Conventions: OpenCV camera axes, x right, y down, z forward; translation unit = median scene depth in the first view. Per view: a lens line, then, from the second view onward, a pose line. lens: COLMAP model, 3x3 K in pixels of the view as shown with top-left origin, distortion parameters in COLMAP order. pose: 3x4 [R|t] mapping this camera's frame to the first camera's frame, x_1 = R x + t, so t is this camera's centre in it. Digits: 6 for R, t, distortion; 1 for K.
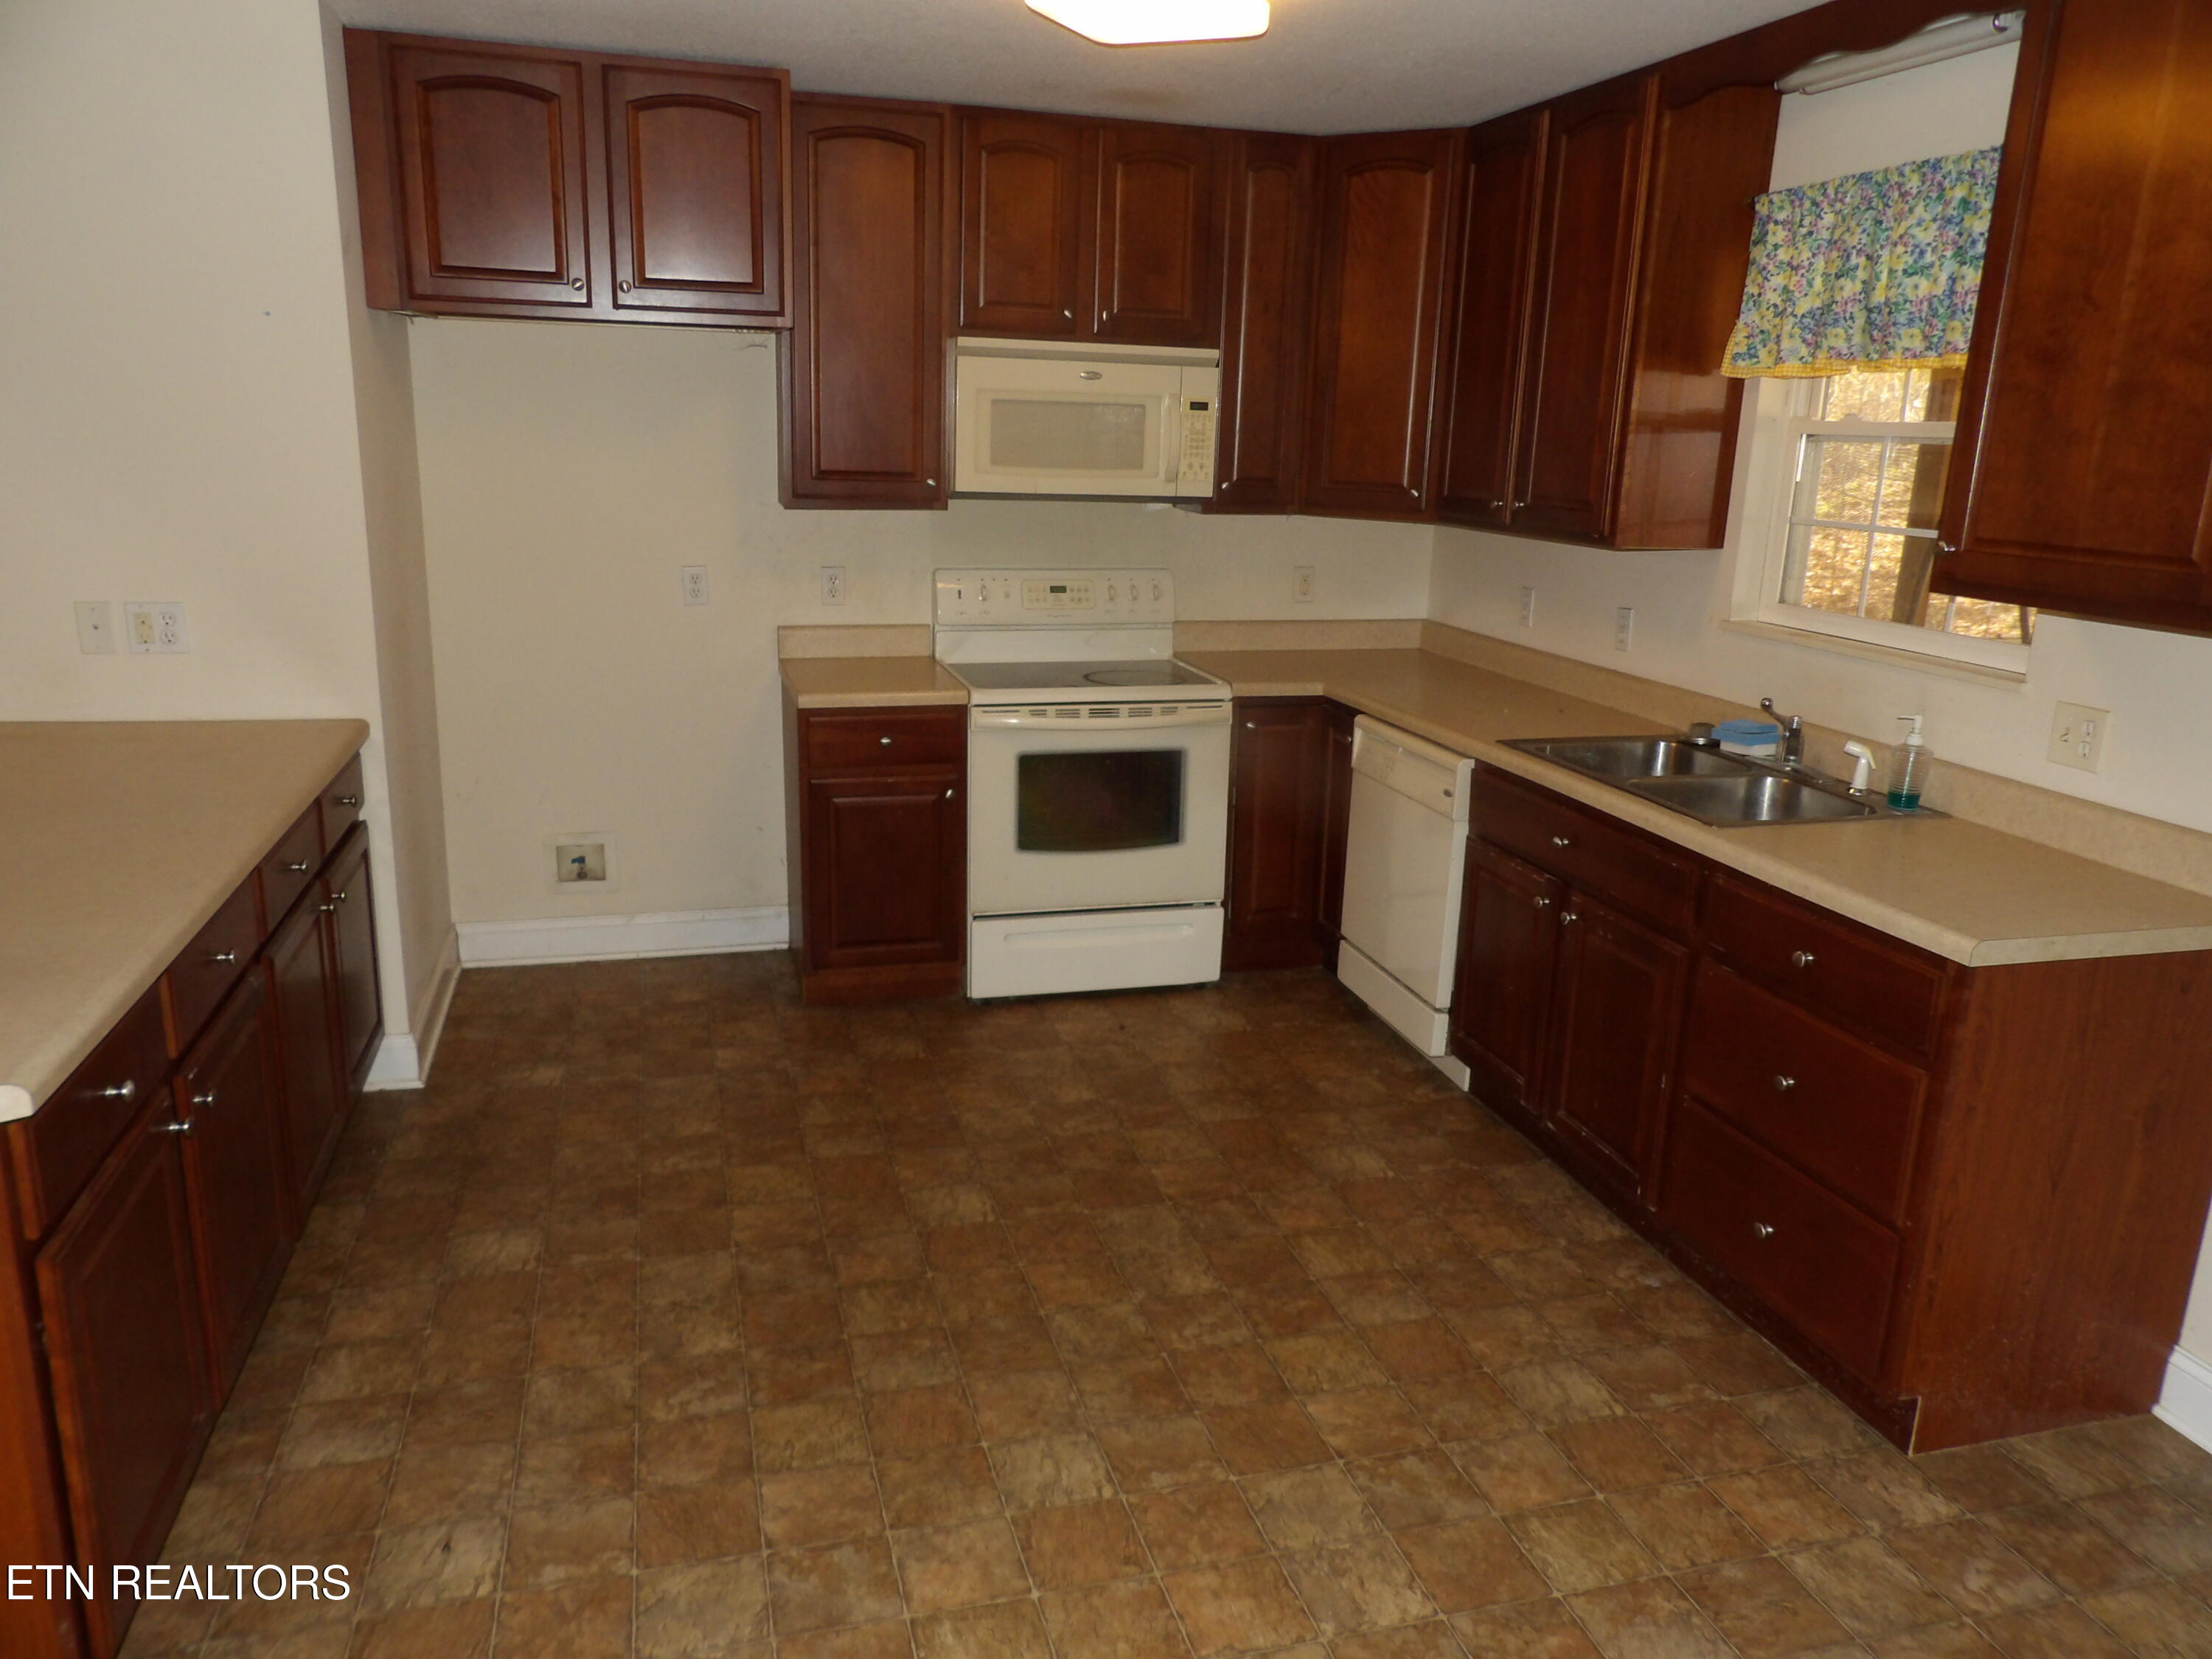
lens RADIAL K [[1587.7, 0, 1119.9], [0, 1587.7, 840.5], [0, 0, 1]] dist [-0.030264, 0.044460]
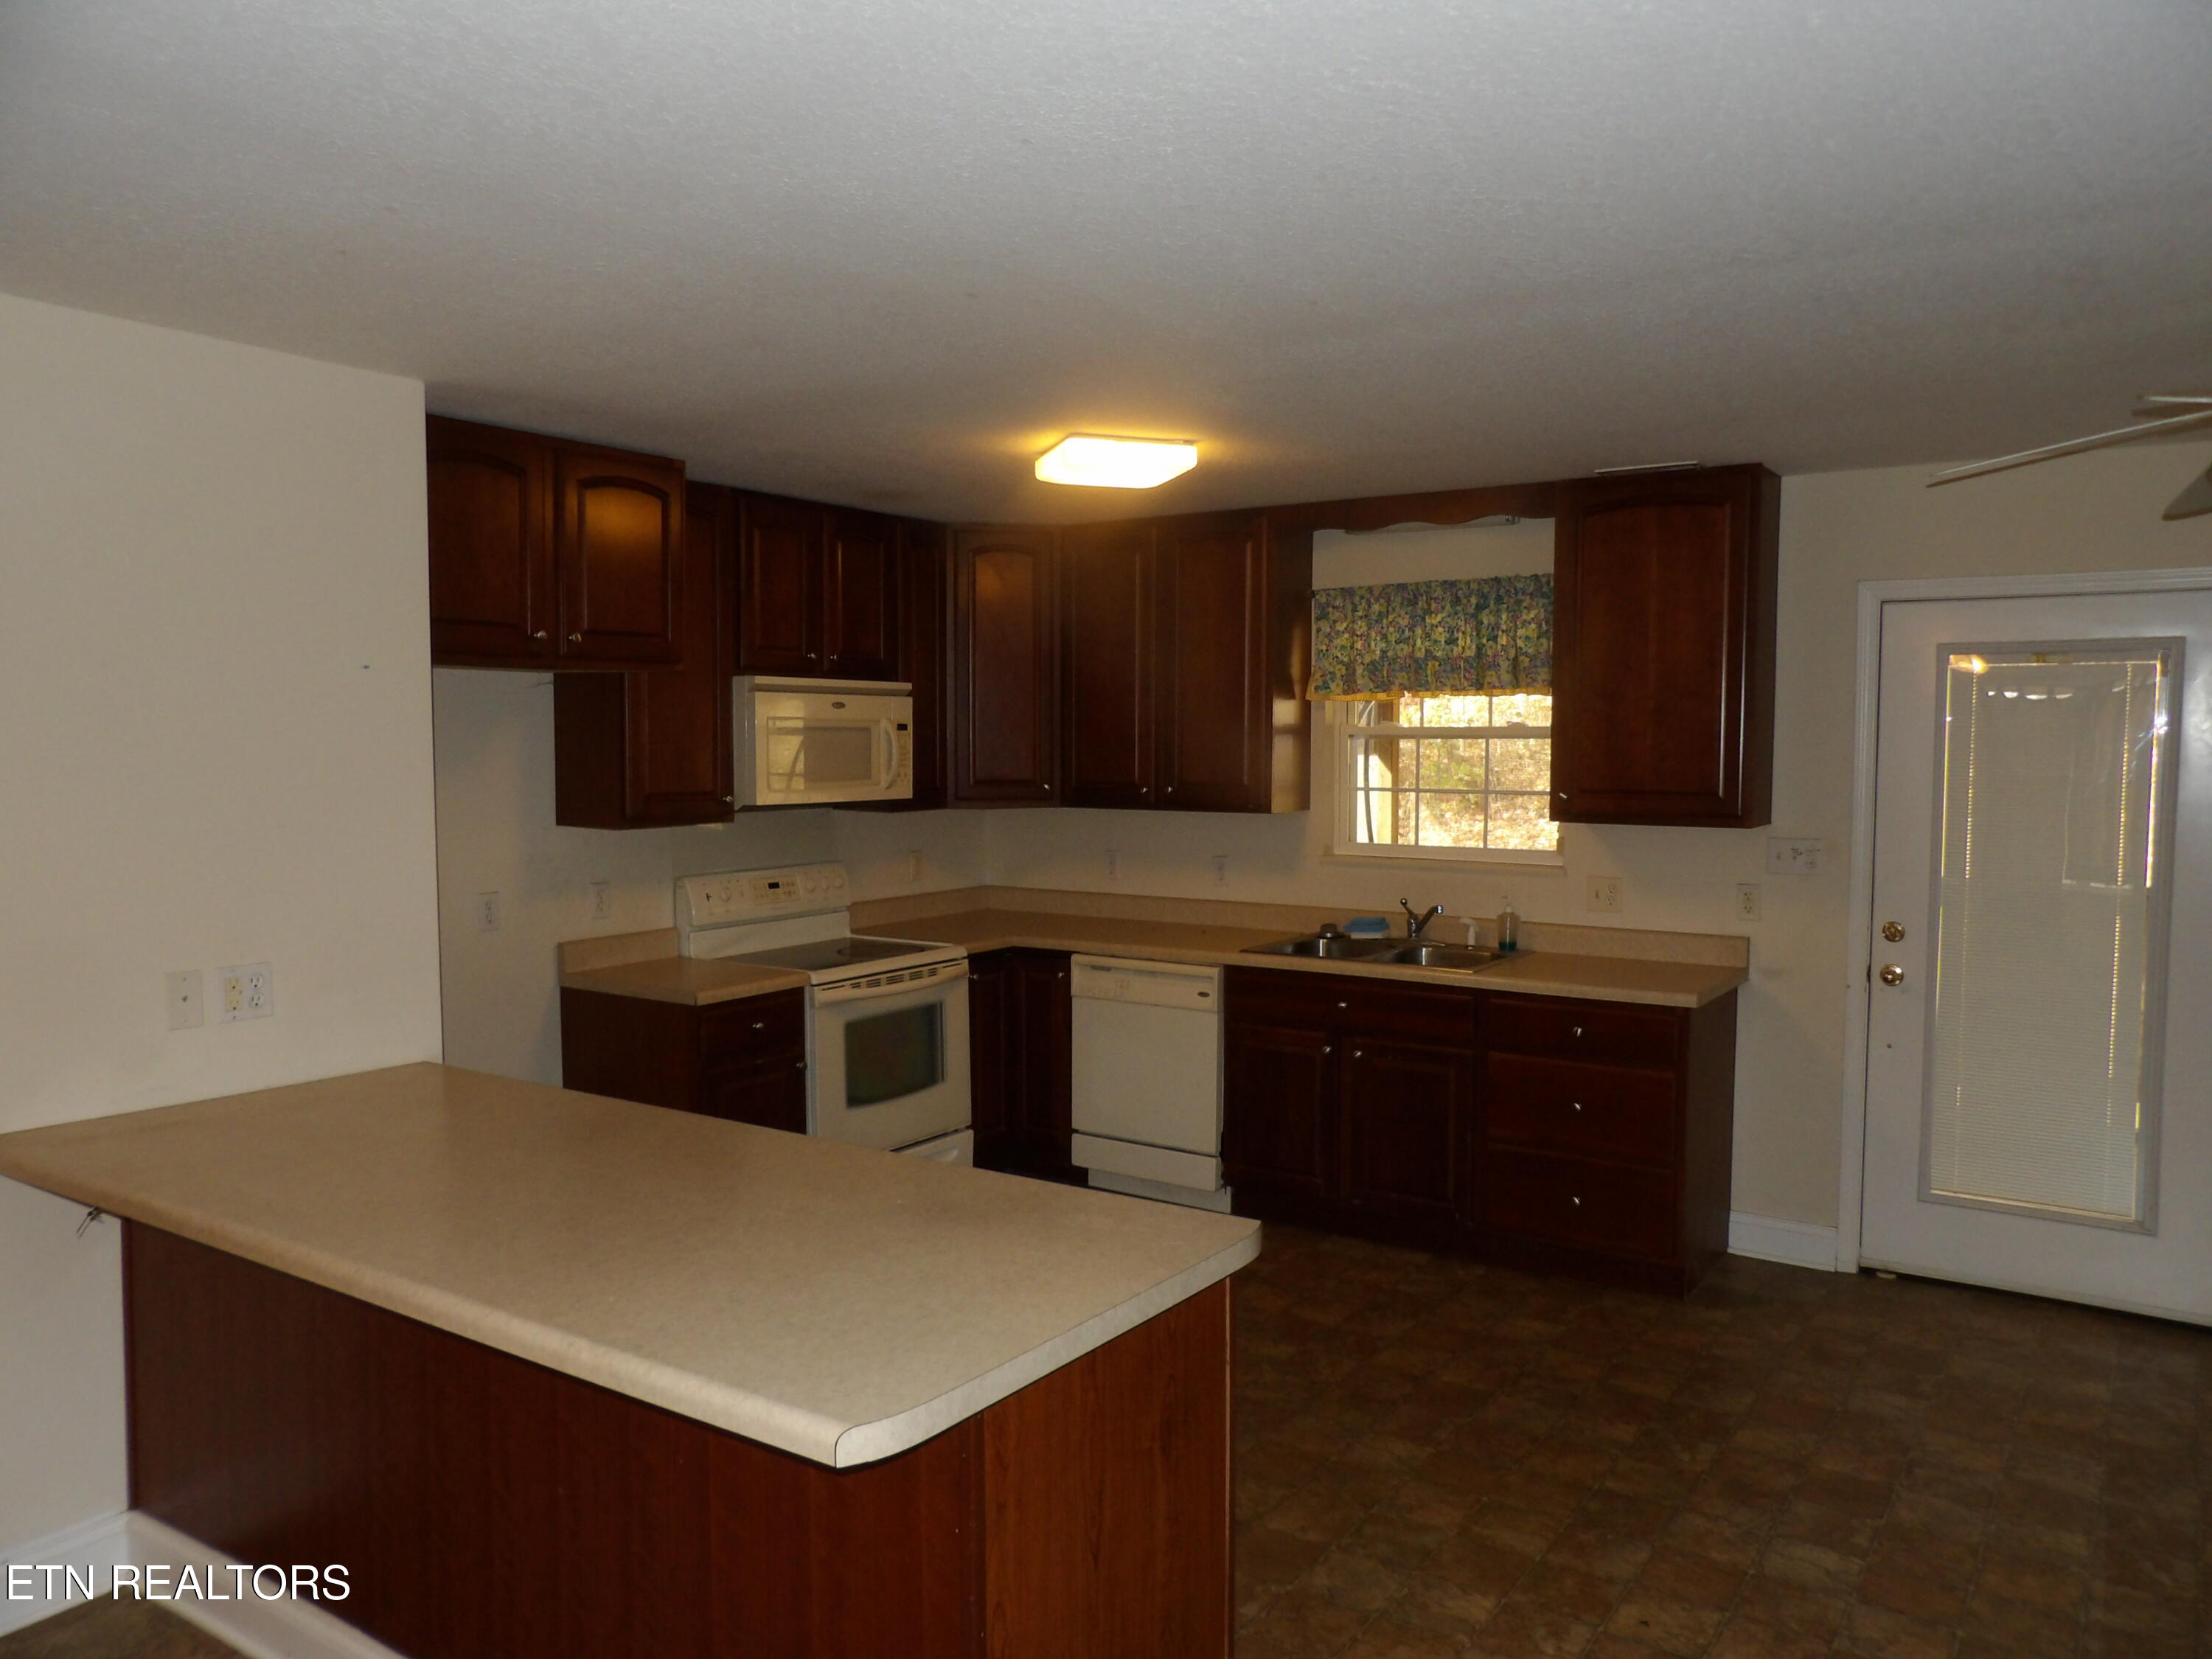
lens RADIAL K [[1587.7, 0, 1120.2], [0, 1587.7, 838.8], [0, 0, 1]] dist [-0.030264, 0.044460]
pose [[0.766379, -0.072416, 0.638294, -0.718993], [0.186754, 0.975826, -0.113520, -0.018573], [-0.614643, 0.206203, 0.761376, -0.038216]]
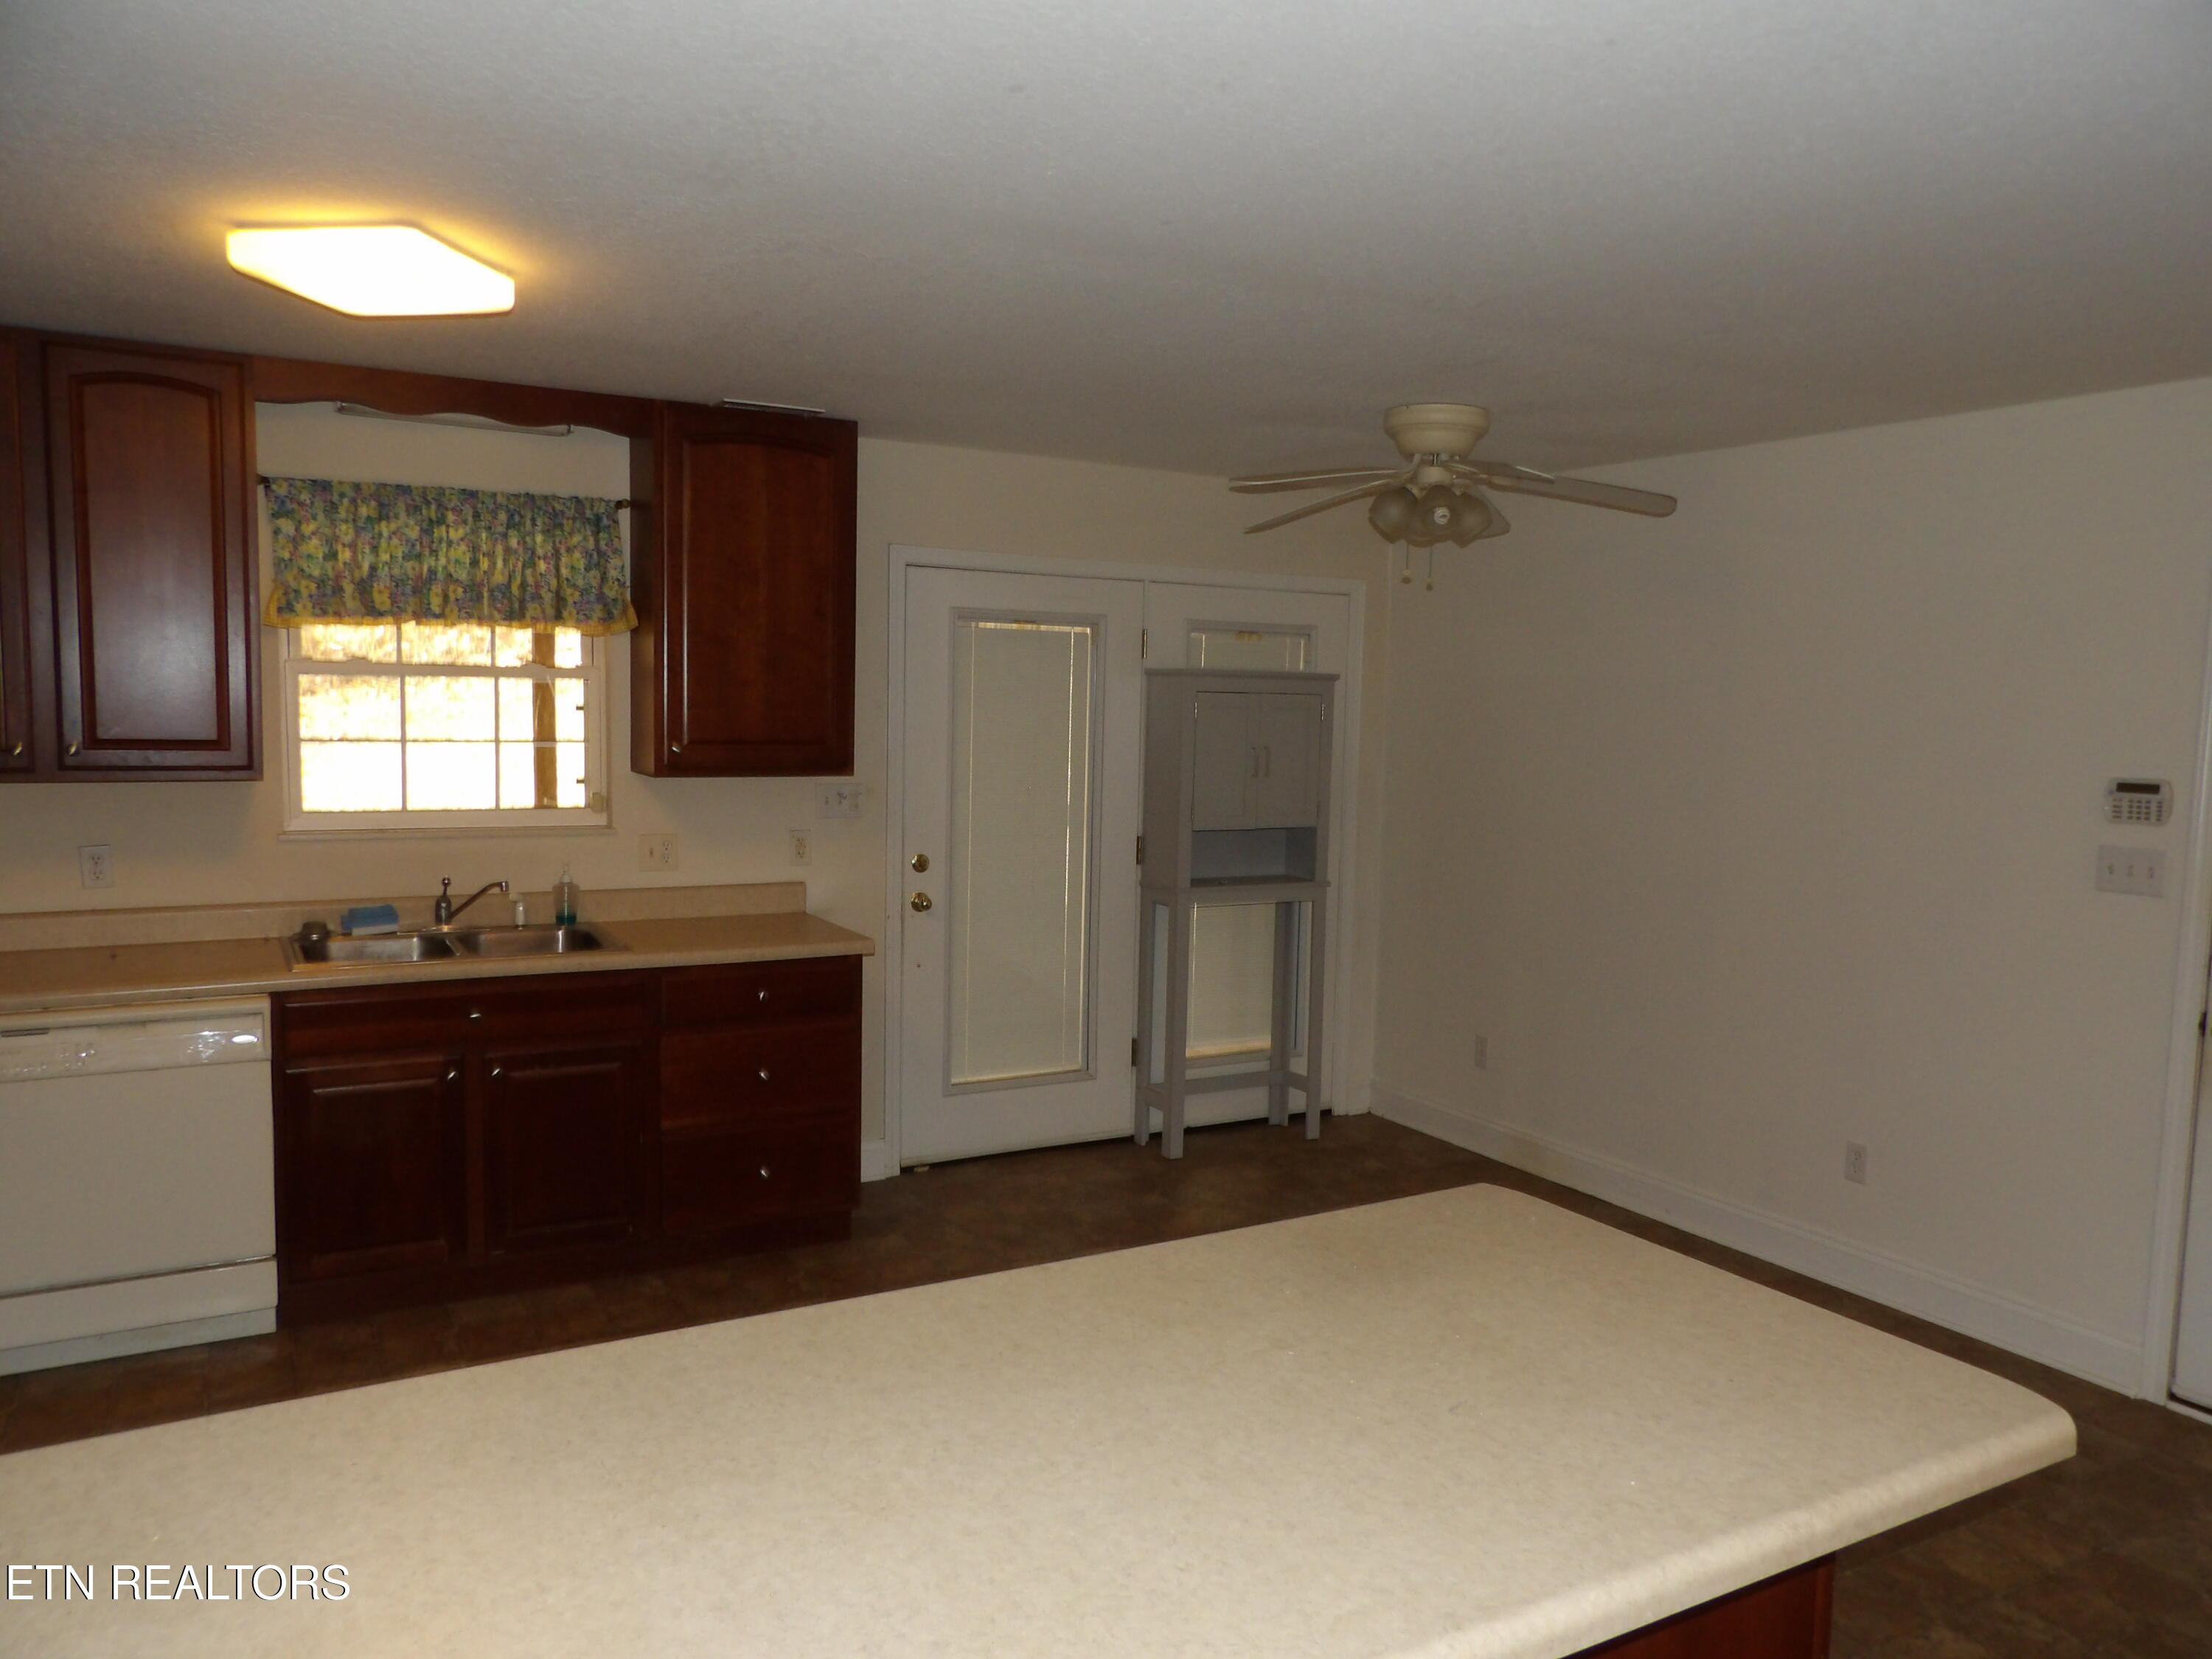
lens RADIAL K [[1587.7, 0, 1114.1], [0, 1587.7, 835.0], [0, 0, 1]] dist [-0.030264, 0.044460]
pose [[-0.244724, -0.118196, 0.962361, -0.842658], [0.219692, 0.959969, 0.173769, -0.199753], [-0.944376, 0.253949, -0.208961, 0.660375]]
